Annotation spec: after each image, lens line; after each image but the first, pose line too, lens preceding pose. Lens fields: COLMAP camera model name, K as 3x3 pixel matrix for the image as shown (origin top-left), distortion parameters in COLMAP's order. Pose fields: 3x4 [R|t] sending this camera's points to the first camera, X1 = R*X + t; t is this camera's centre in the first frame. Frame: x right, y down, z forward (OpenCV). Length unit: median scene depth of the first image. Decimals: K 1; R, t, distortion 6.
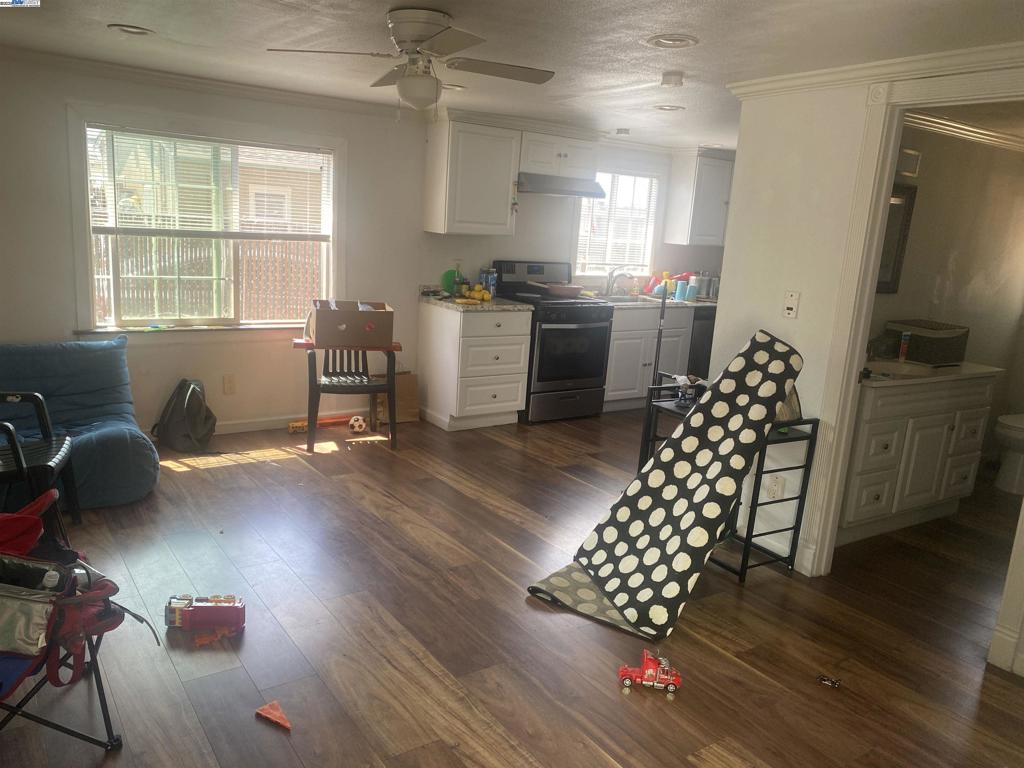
lens RADIAL K [[783.8, 0, 510.7], [0, 783.8, 390.8], [0, 0, 1]] dist [0.031667, -0.020631]
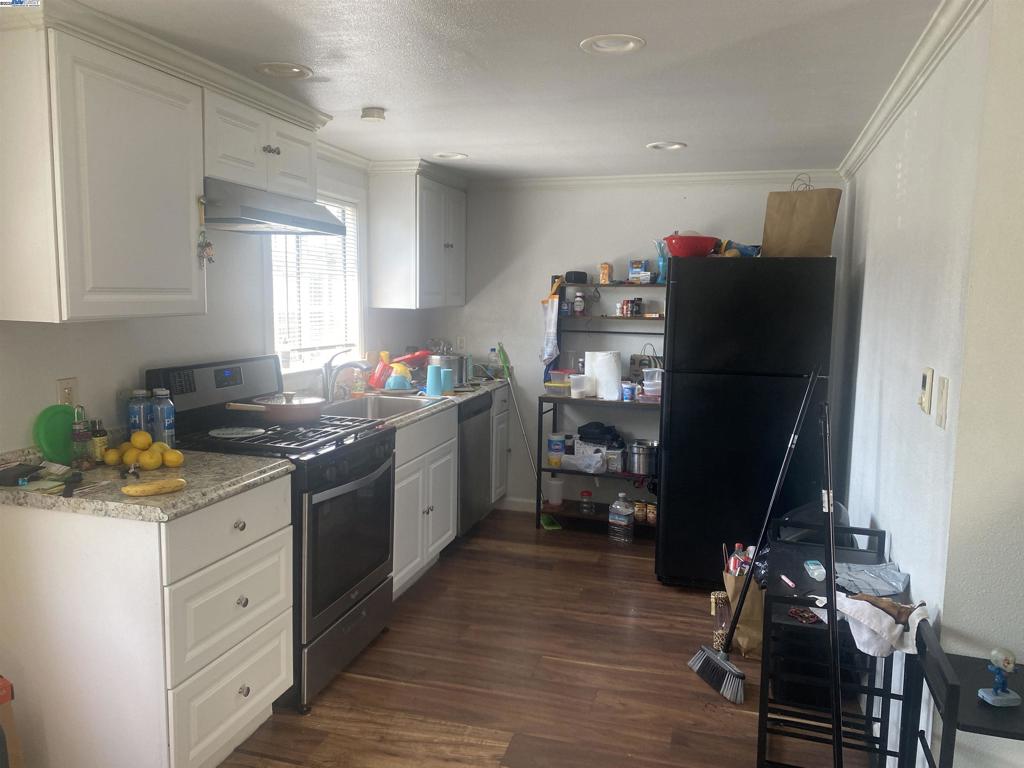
lens RADIAL K [[783.8, 0, 517.4], [0, 783.8, 375.7], [0, 0, 1]] dist [0.031667, -0.020631]
pose [[0.773591, -0.116959, 0.622798, -0.147084], [0.167130, 0.985678, -0.022489, -0.122542], [-0.611248, 0.121485, 0.782059, 0.539424]]
